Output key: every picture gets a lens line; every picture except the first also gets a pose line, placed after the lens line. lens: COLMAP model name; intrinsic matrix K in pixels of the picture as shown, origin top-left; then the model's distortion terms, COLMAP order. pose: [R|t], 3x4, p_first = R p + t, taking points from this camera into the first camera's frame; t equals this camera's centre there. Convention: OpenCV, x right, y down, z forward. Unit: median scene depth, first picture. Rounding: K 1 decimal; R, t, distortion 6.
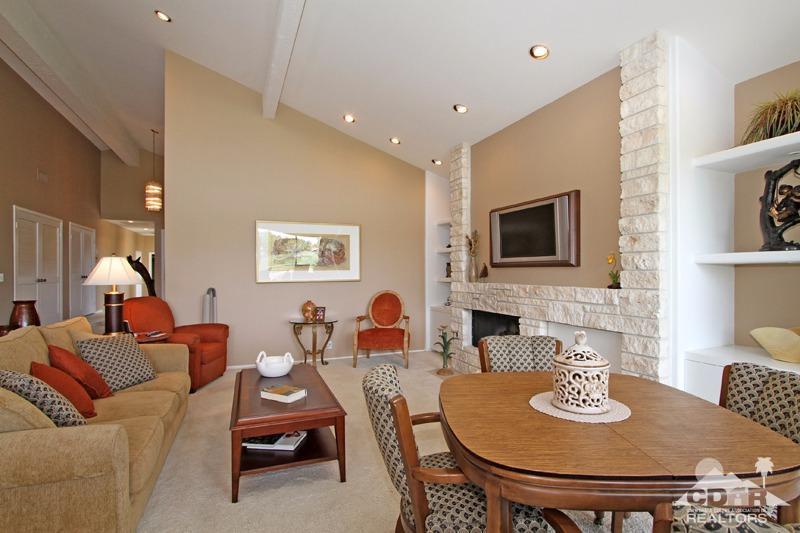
lens RADIAL K [[398.9, 0, 406.6], [0, 398.9, 269.9], [0, 0, 1]] dist [-0.029664, 0.012828]
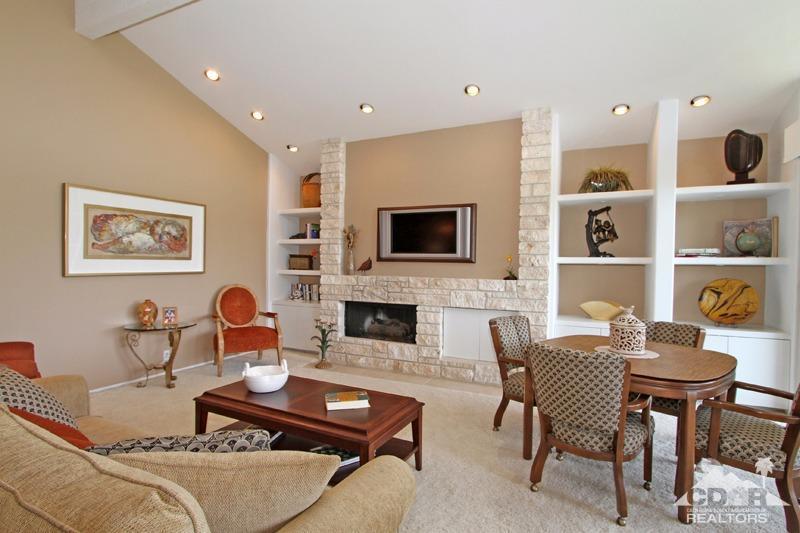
lens RADIAL K [[398.9, 0, 406.6], [0, 398.9, 269.9], [0, 0, 1]] dist [-0.029664, 0.012828]
pose [[0.743812, 0.006918, 0.668353, -0.468670], [-0.021021, 0.999694, 0.013047, 0.001269], [-0.668058, -0.023754, 0.743730, 0.142537]]
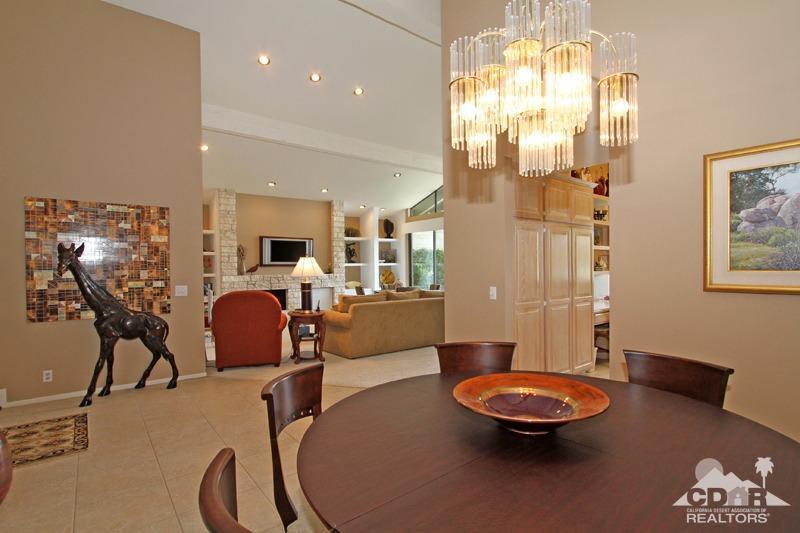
lens RADIAL K [[398.9, 0, 406.6], [0, 398.9, 269.9], [0, 0, 1]] dist [-0.029664, 0.012828]
pose [[-0.266738, 0.001037, 0.963768, -1.847351], [0.006113, 0.999981, 0.000616, 0.012944], [-0.963750, 0.006055, -0.266739, 0.865633]]
